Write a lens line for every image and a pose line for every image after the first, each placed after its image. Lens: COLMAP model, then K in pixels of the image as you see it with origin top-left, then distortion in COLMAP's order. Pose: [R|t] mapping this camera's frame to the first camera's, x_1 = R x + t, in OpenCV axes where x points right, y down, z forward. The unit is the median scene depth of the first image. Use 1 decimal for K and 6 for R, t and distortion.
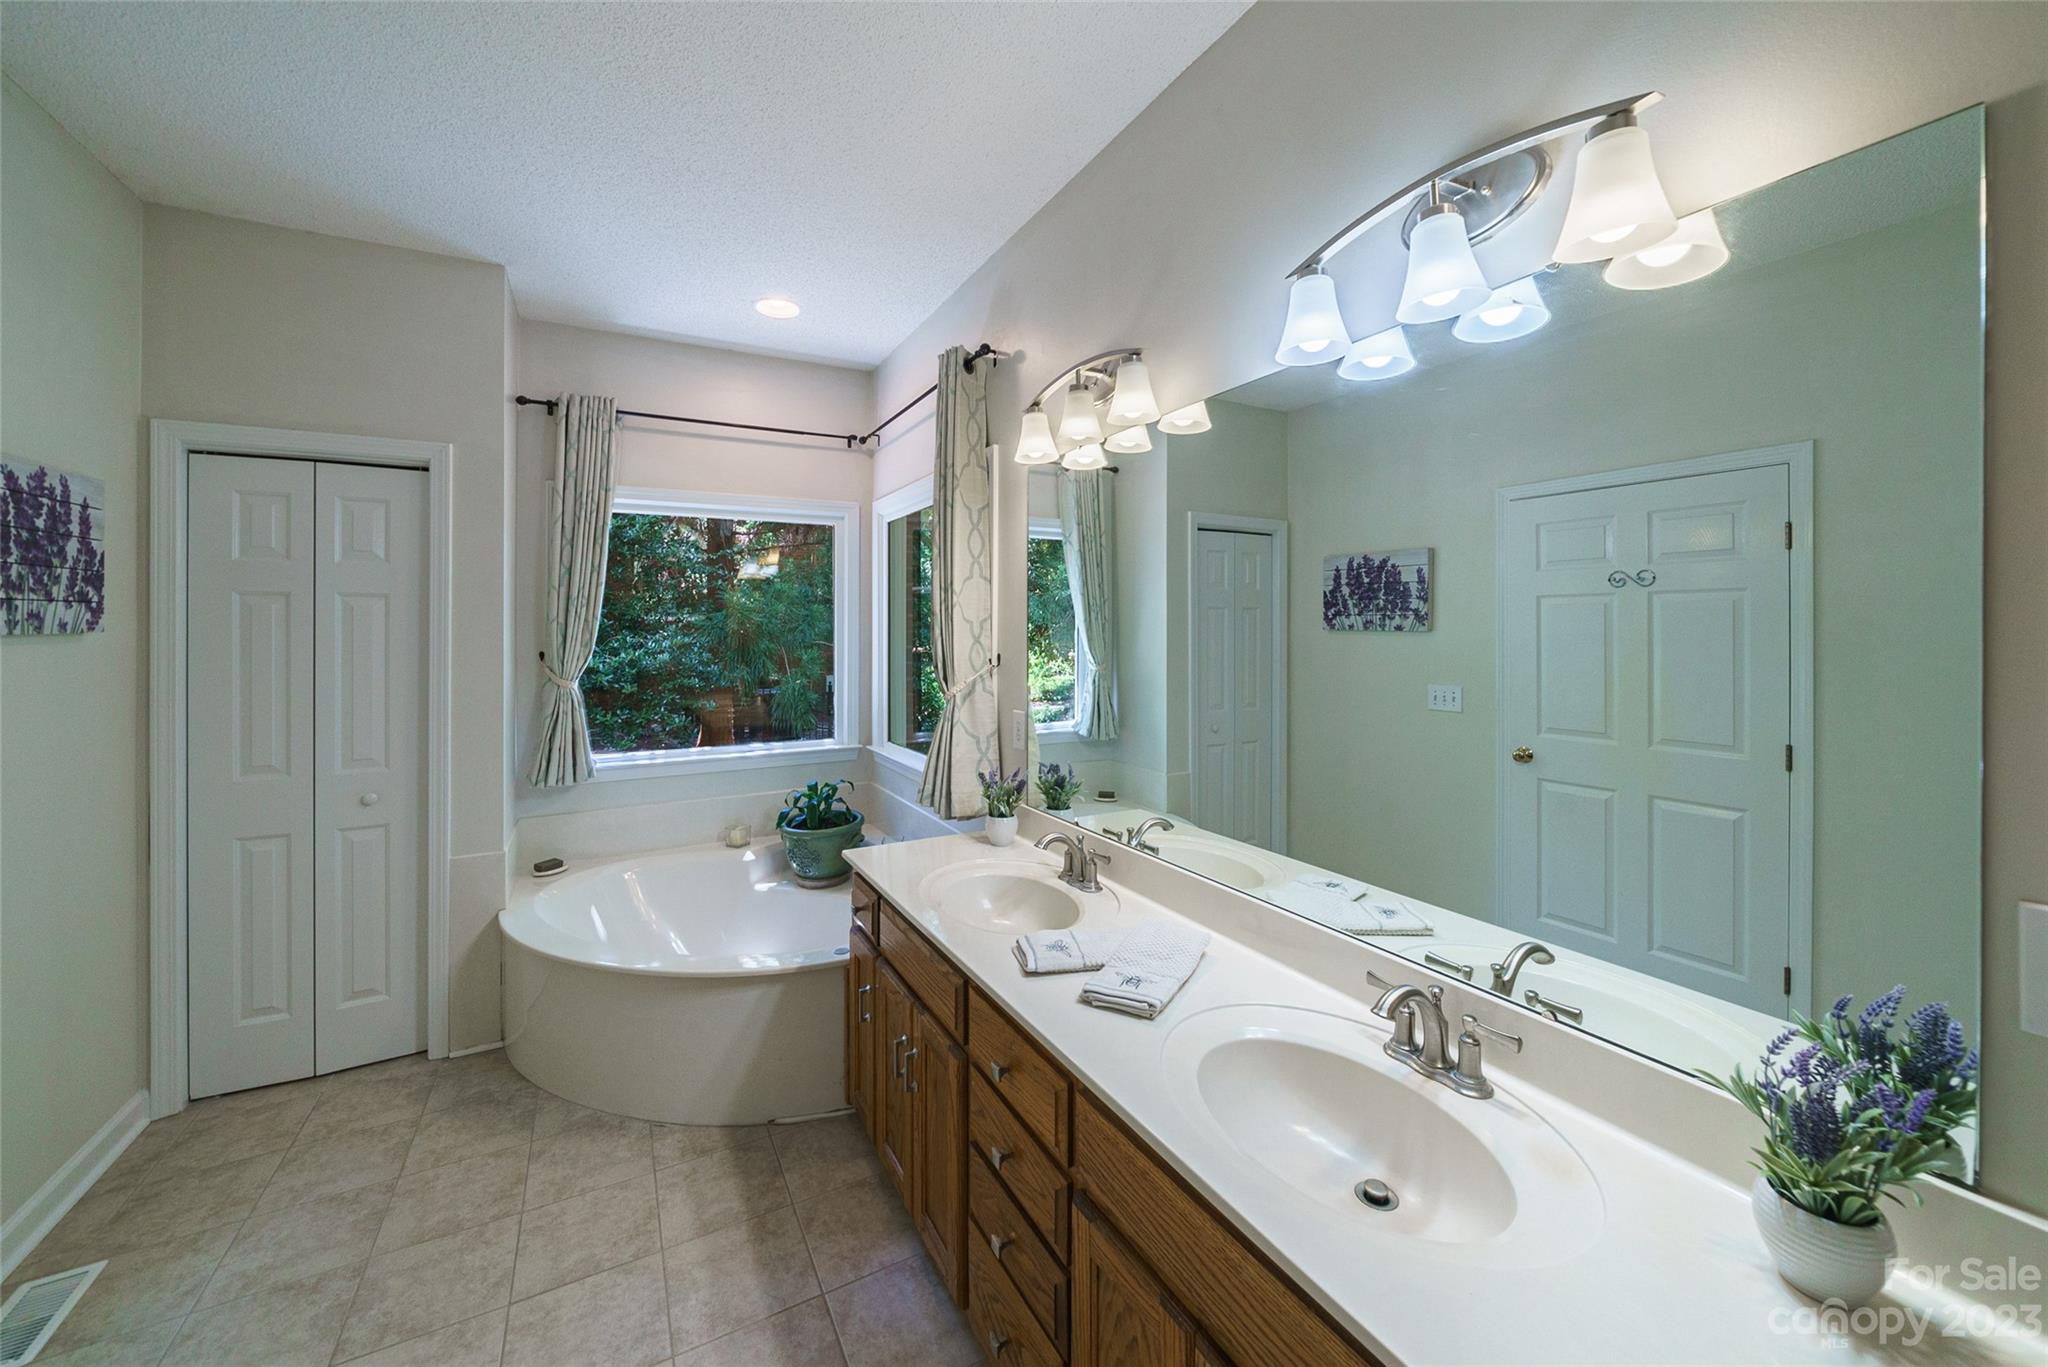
lens RADIAL K [[763.0, 0, 1024.5], [0, 763.0, 632.1], [0, 0, 1]] dist [0.000327, 0.000028]
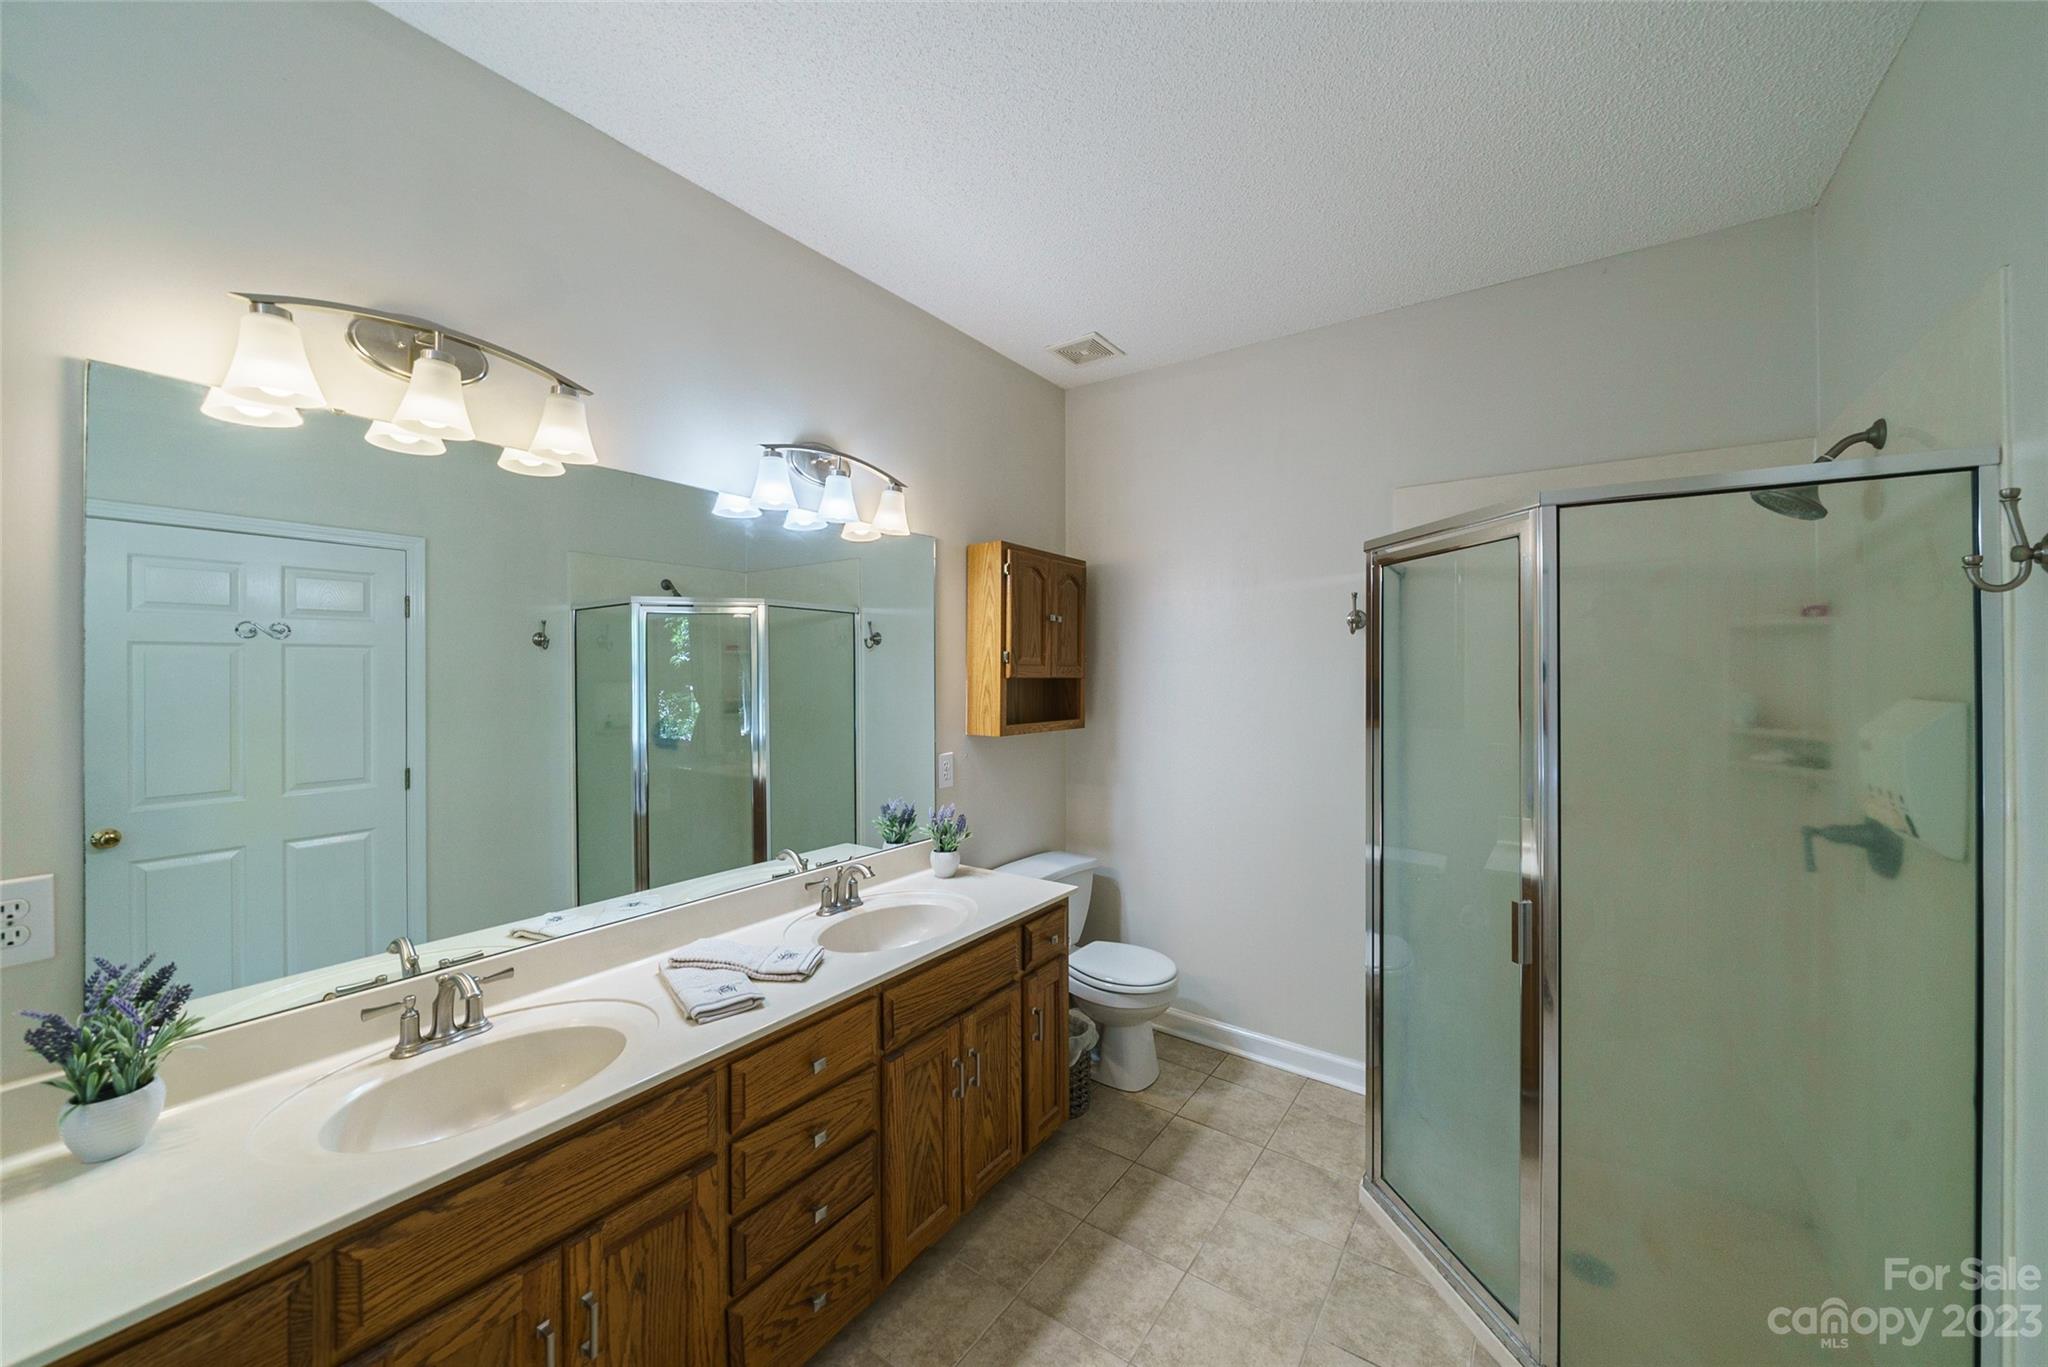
lens RADIAL K [[758.8, 0, 1040.4], [0, 758.8, 676.9], [0, 0, 1]] dist [-0.000837, -0.000096]
pose [[-0.440546, -0.013244, 0.897632, -0.597505], [-0.001089, 0.999898, 0.014219, -0.026310], [-0.897730, 0.005286, -0.440515, 0.572266]]
